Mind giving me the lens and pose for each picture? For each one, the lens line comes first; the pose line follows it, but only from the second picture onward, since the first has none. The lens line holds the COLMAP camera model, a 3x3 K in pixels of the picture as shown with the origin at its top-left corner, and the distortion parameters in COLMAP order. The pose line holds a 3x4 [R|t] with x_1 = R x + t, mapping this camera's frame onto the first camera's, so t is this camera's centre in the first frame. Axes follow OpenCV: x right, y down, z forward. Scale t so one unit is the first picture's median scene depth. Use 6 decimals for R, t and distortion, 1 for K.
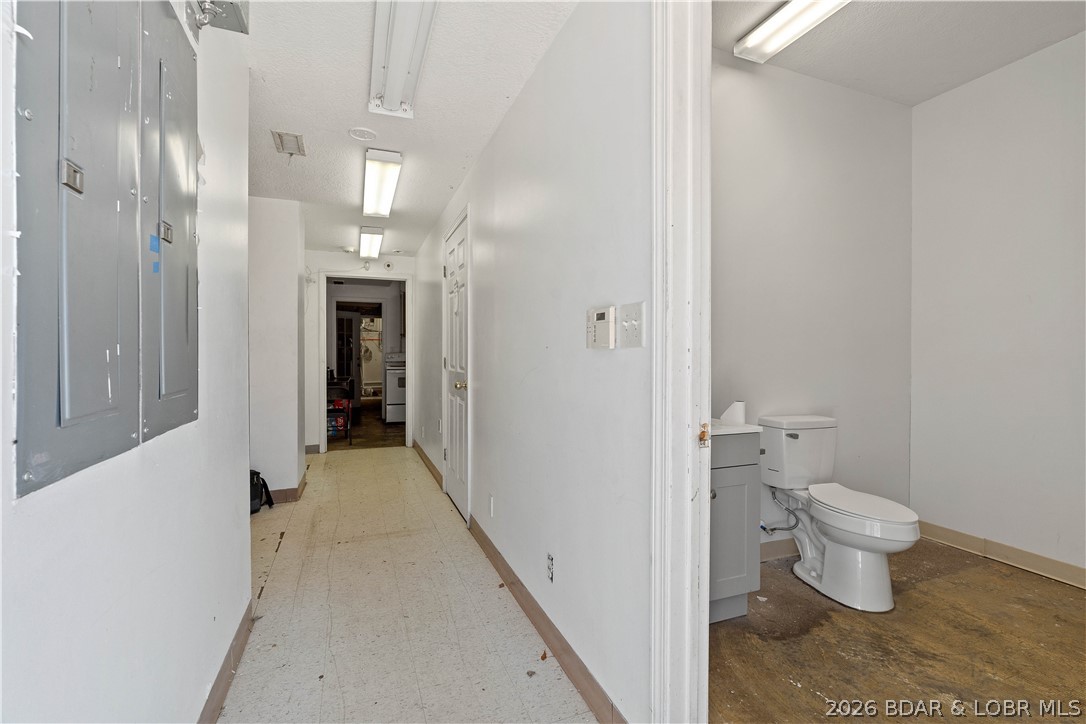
lens RADIAL K [[478.7, 0, 545.2], [0, 478.7, 360.4], [0, 0, 1]] dist [-0.006082, 0.000279]
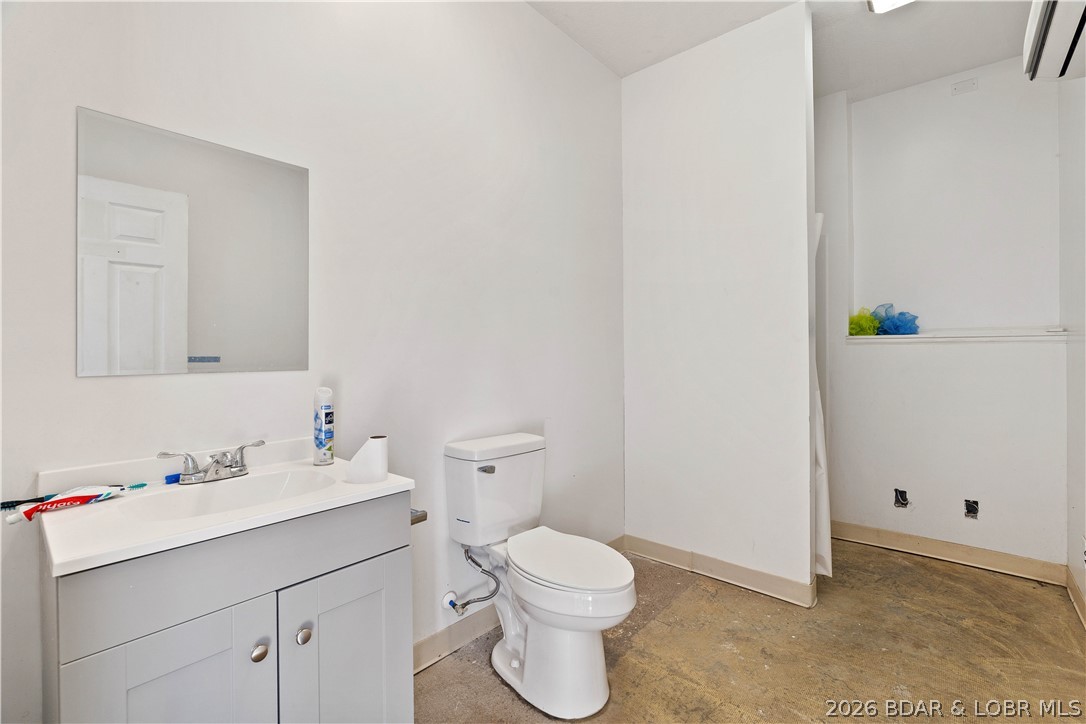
lens RADIAL K [[478.7, 0, 545.2], [0, 478.7, 360.4], [0, 0, 1]] dist [-0.006082, 0.000279]
pose [[0.882232, -0.016254, 0.470534, 0.274237], [0.012859, 0.999863, 0.010429, -0.005681], [-0.470639, -0.003150, 0.882320, 0.355704]]
